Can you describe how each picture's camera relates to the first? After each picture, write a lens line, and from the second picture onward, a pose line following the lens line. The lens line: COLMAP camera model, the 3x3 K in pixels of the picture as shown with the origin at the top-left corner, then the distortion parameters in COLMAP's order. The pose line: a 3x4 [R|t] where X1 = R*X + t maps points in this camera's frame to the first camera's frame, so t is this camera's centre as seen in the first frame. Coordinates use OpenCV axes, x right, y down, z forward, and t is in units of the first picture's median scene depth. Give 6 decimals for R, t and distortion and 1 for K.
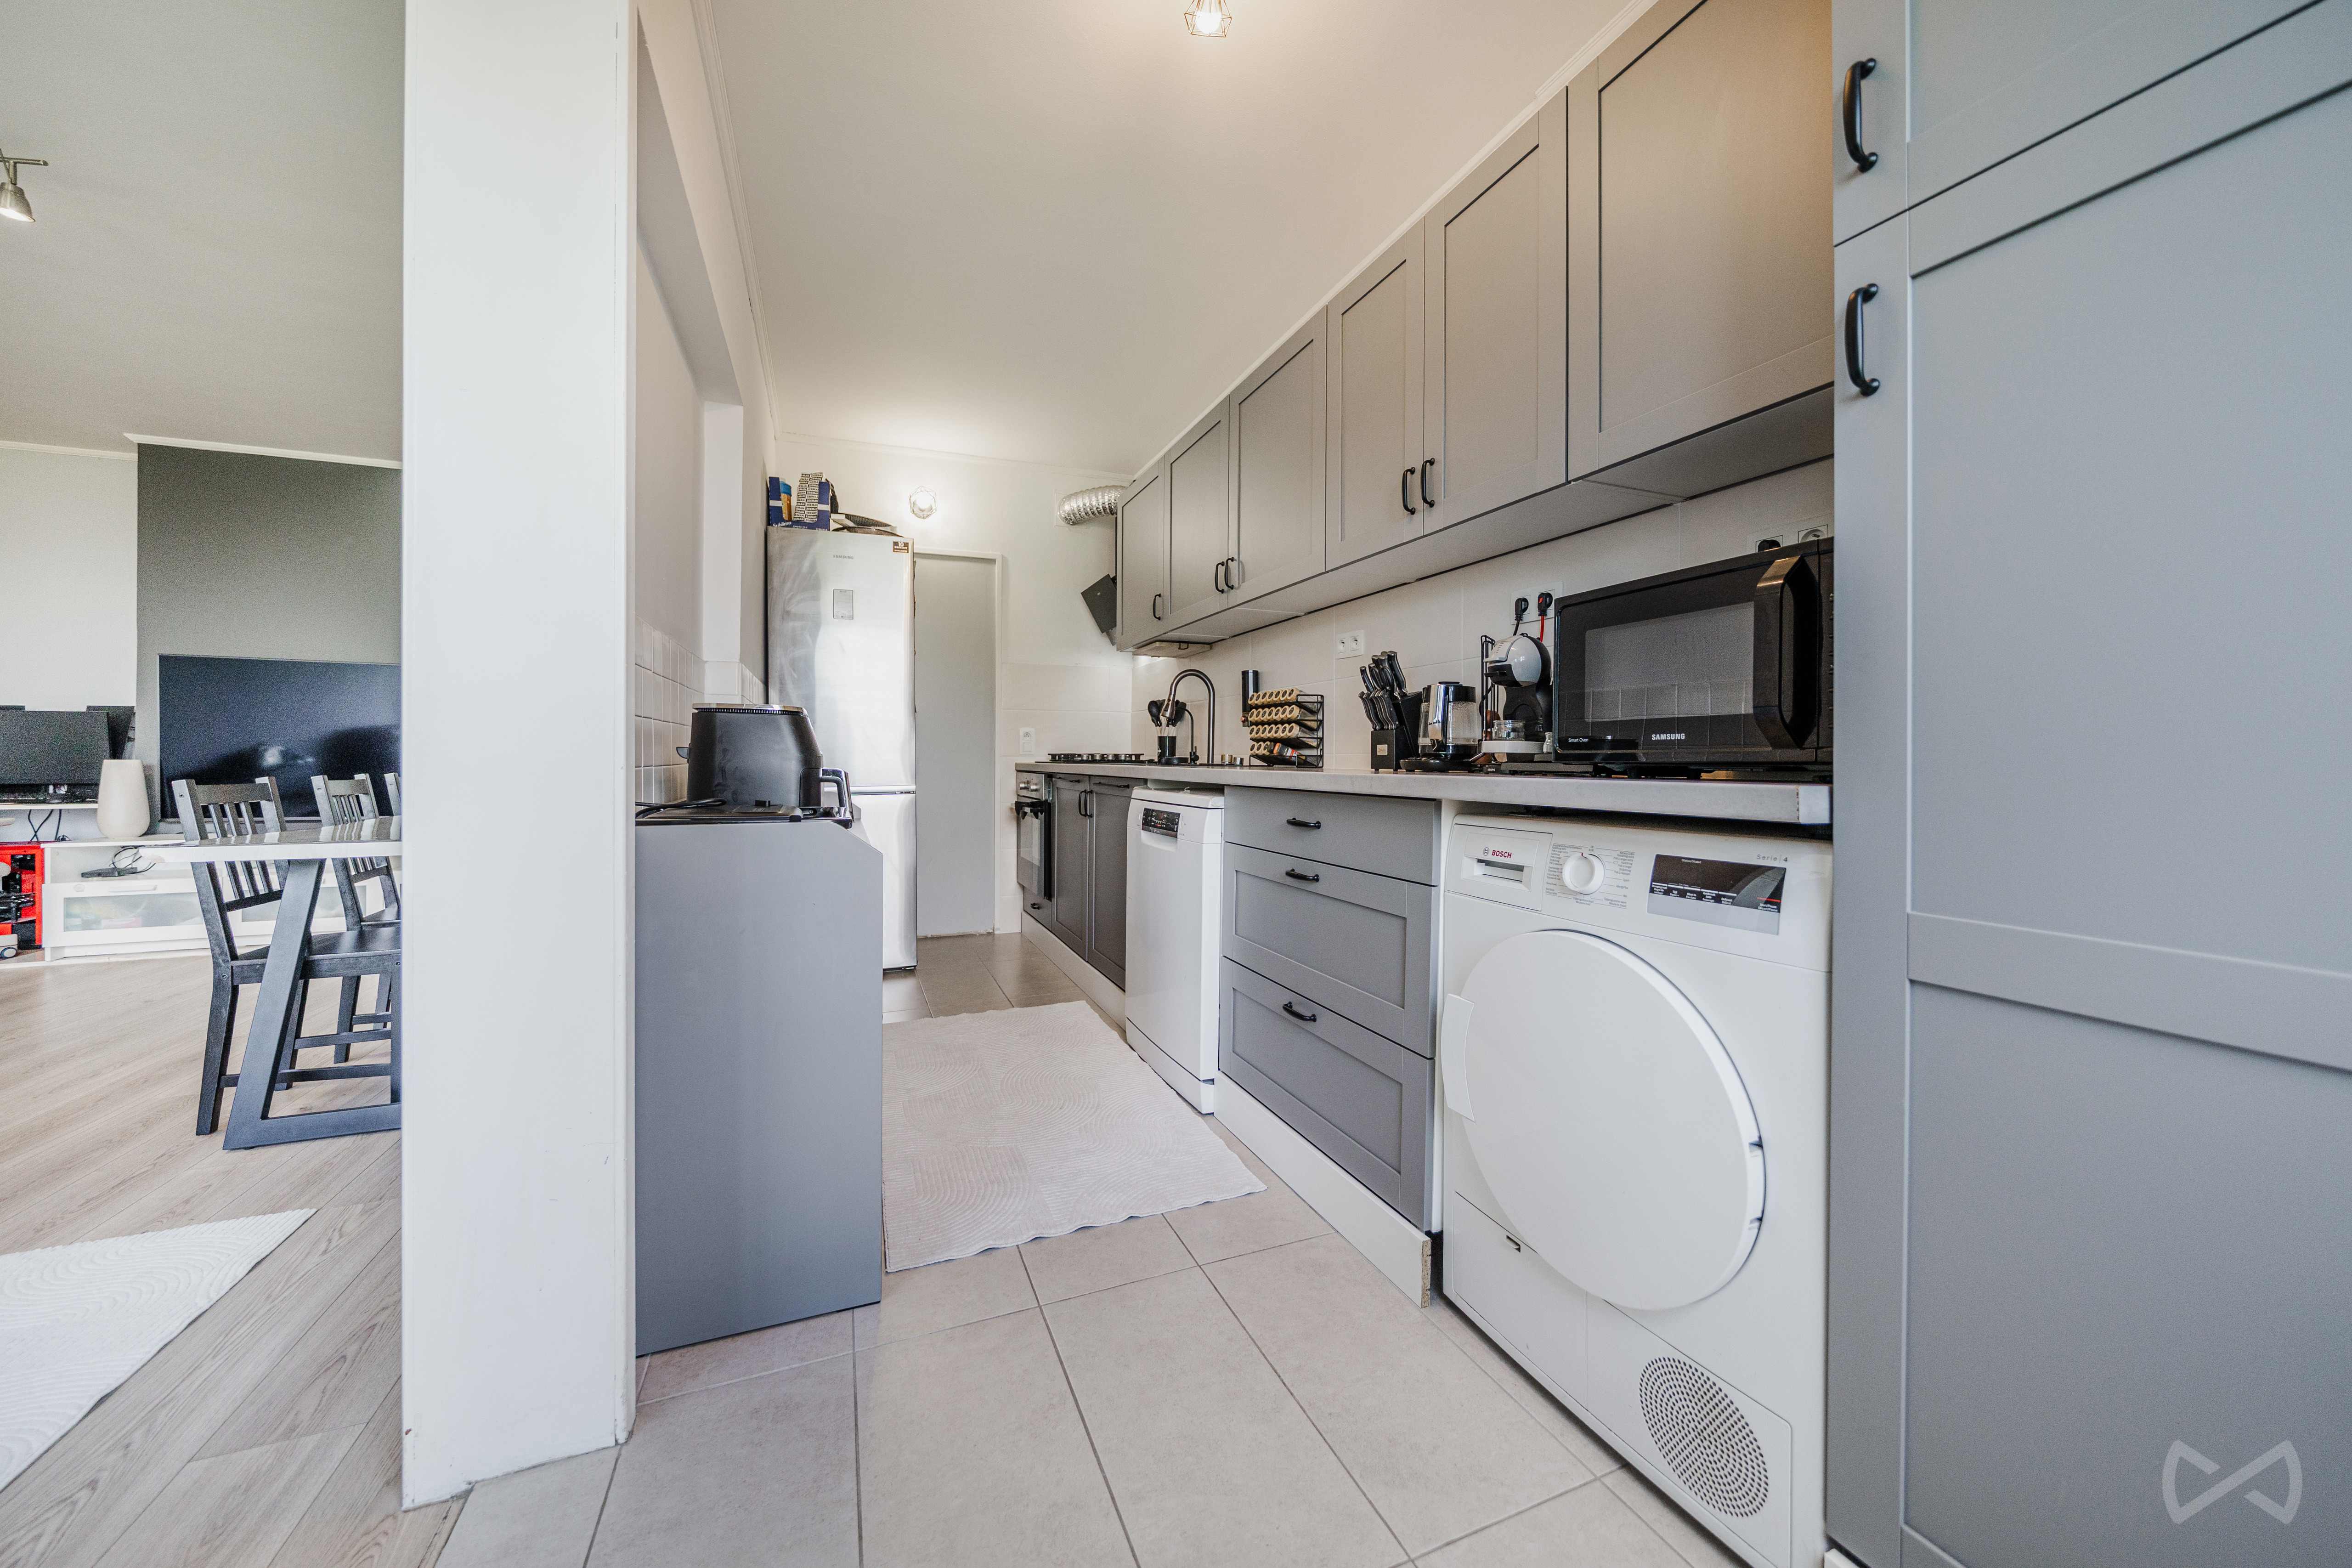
lens RADIAL K [[831.5, 0, 1177.6], [0, 831.5, 754.1], [0, 0, 1]] dist [-0.002193, -0.000236]
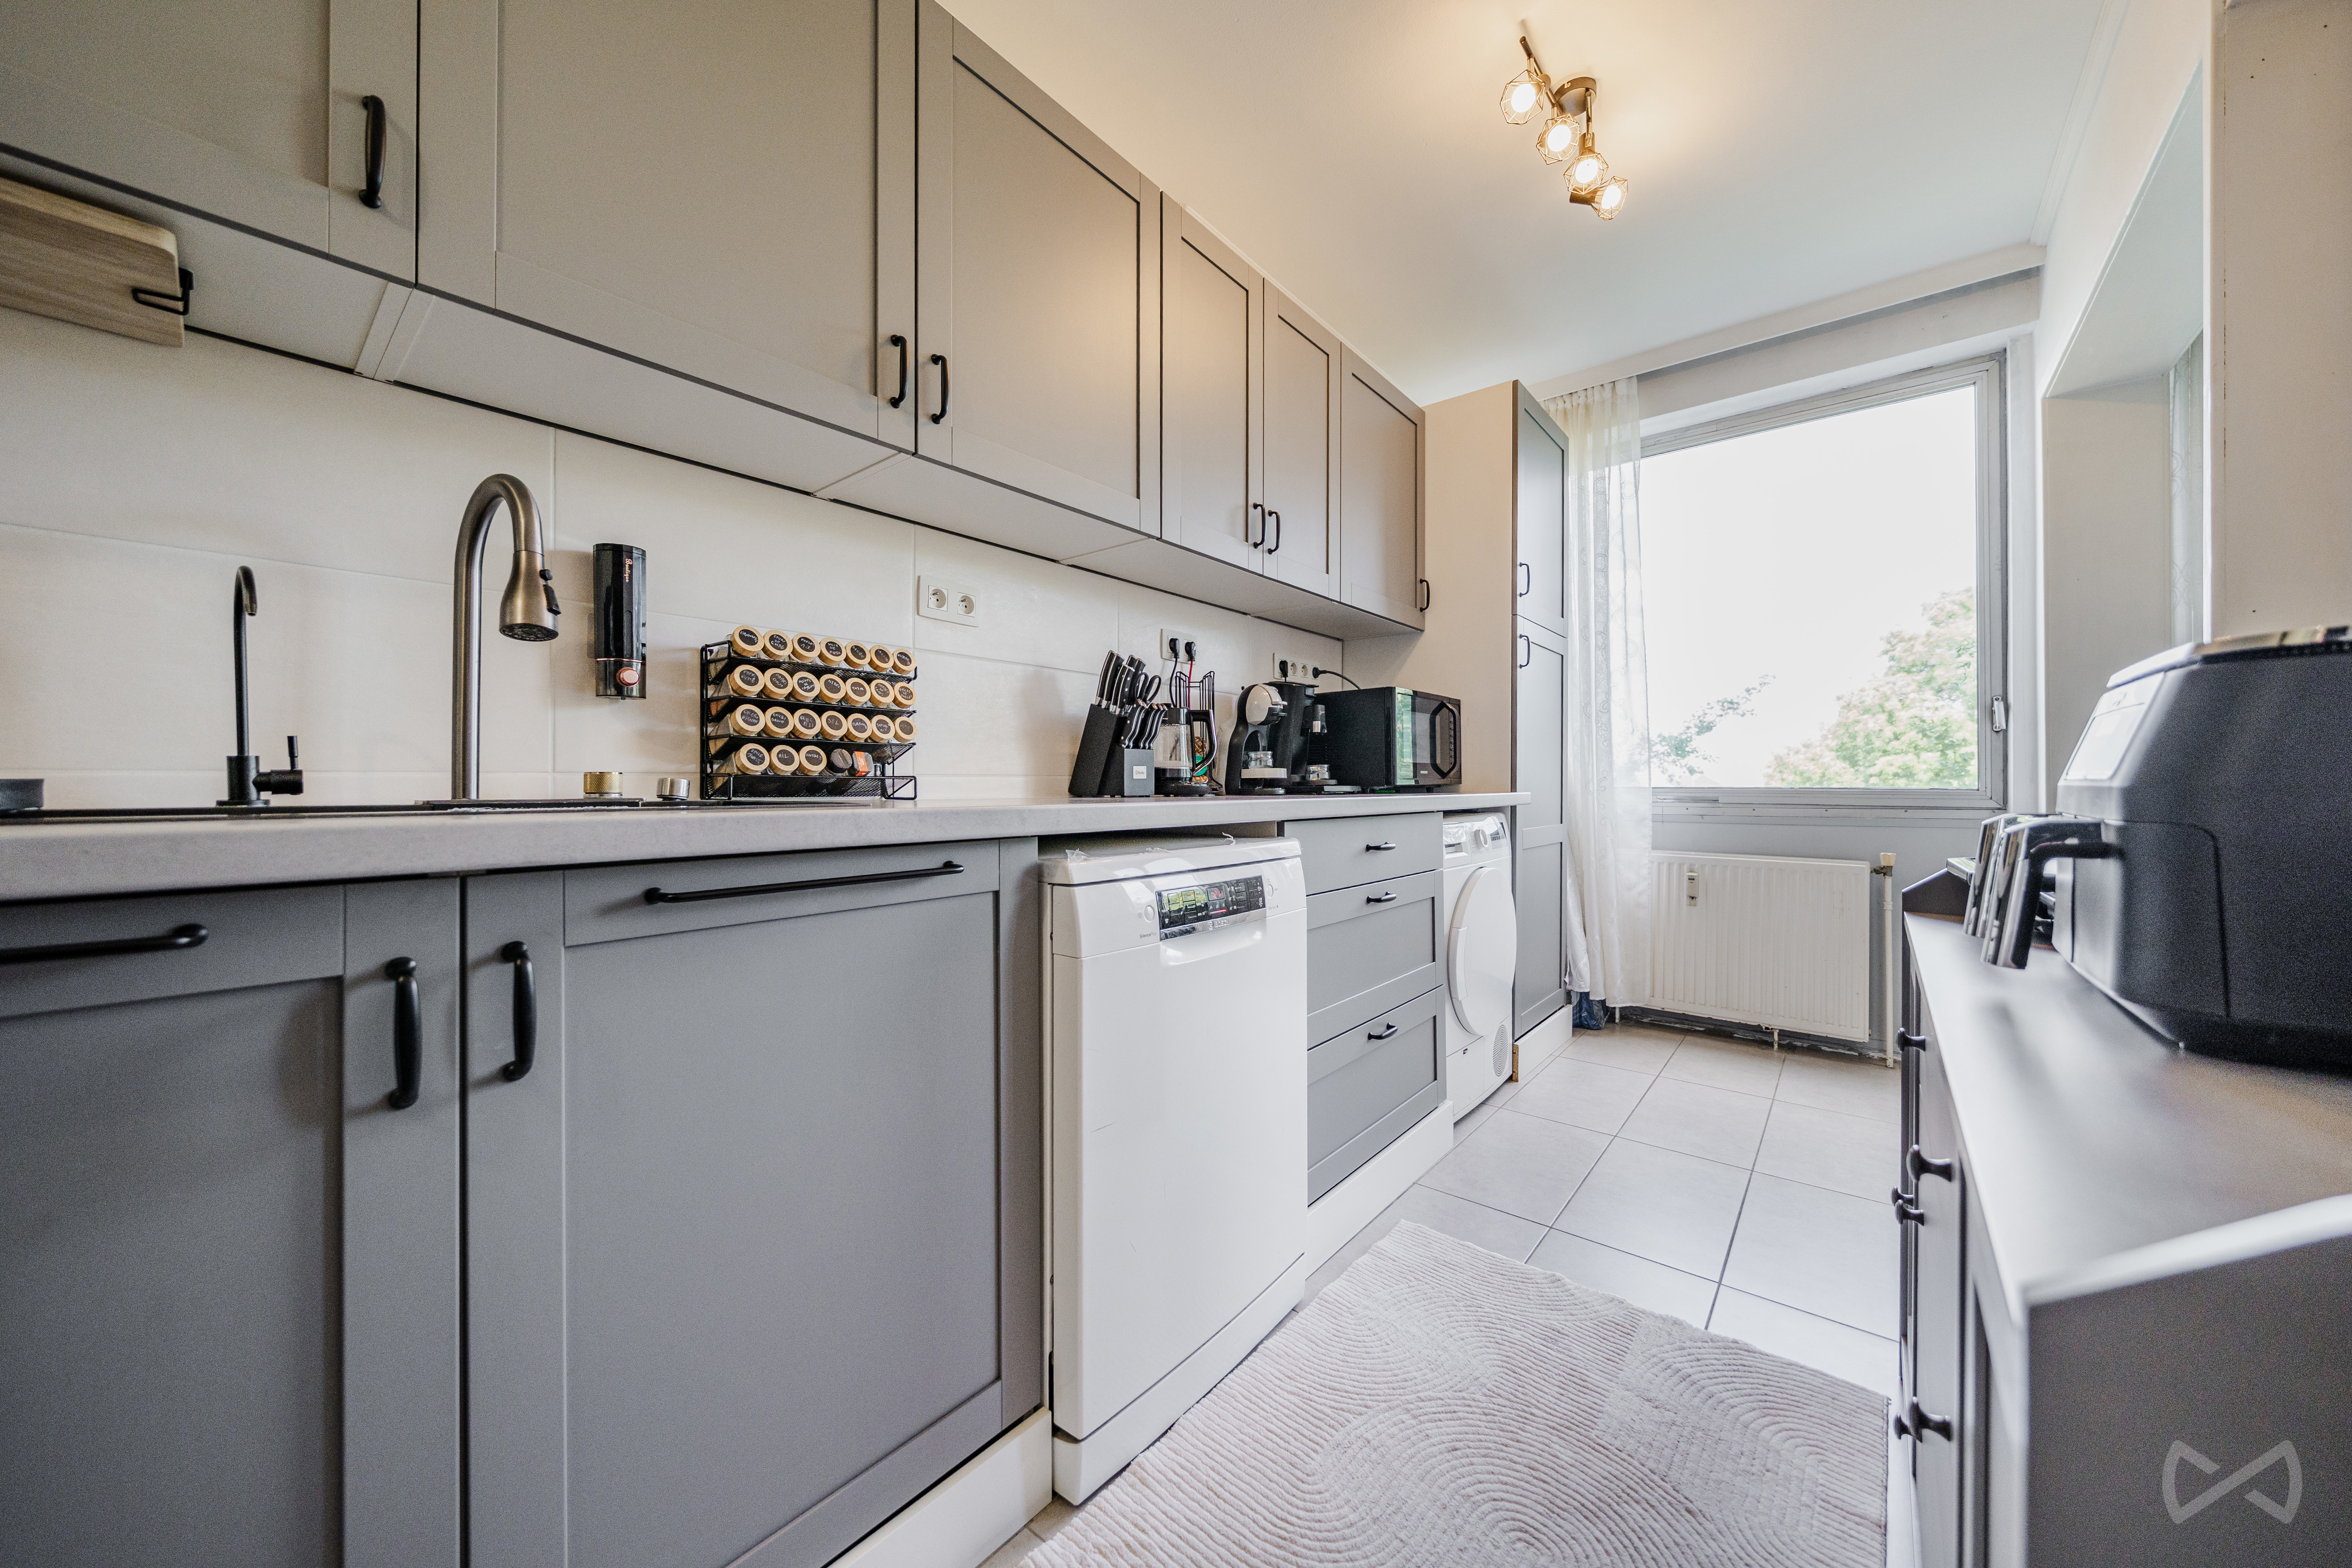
lens RADIAL K [[827.5, 0, 1176.0], [0, 827.5, 784.0], [0, 0, 1]] dist [-0.000412, -0.000083]
pose [[-0.466137, -0.003876, 0.884704, -0.456288], [-0.004715, 0.999987, 0.001897, 0.004265], [-0.884700, -0.003288, -0.466149, 1.218462]]
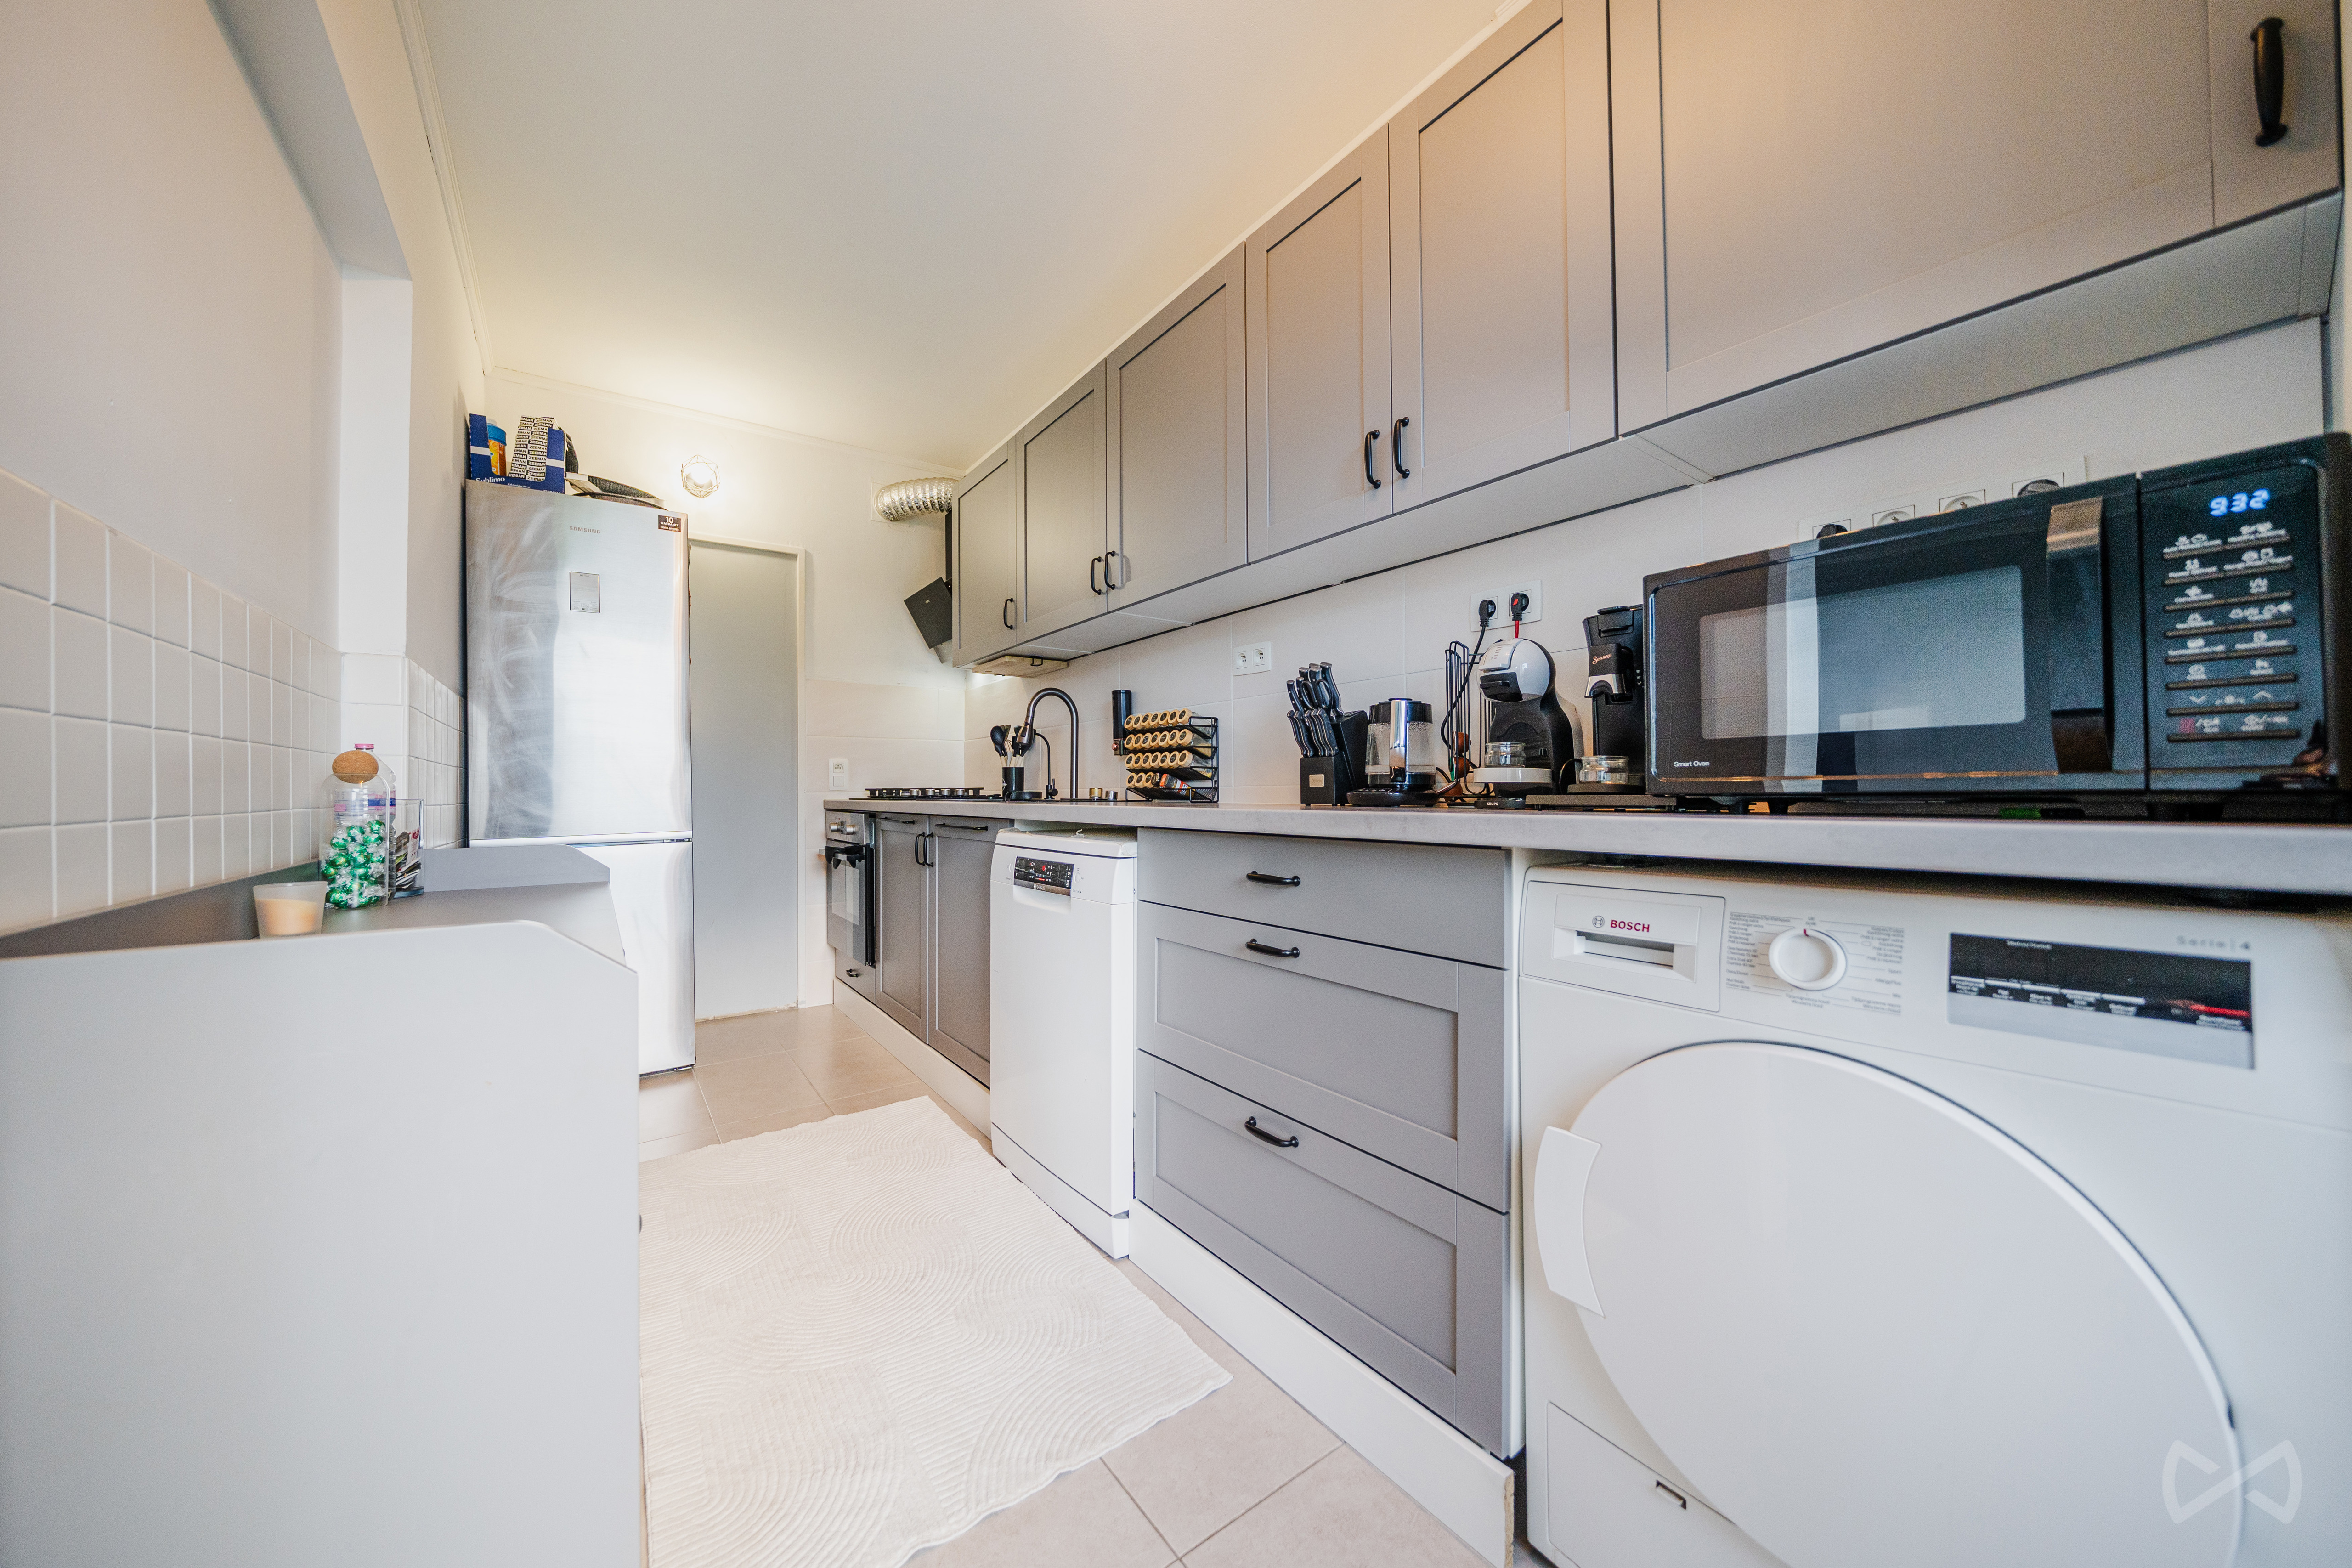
lens RADIAL K [[802.7, 0, 1165.3], [0, 802.7, 781.9], [0, 0, 1]] dist [-0.003744, -0.000429]
pose [[0.973052, -0.006394, 0.230498, -0.077433], [0.008009, 0.999949, -0.006071, -0.000168], [-0.230448, 0.007754, 0.973054, 0.228668]]
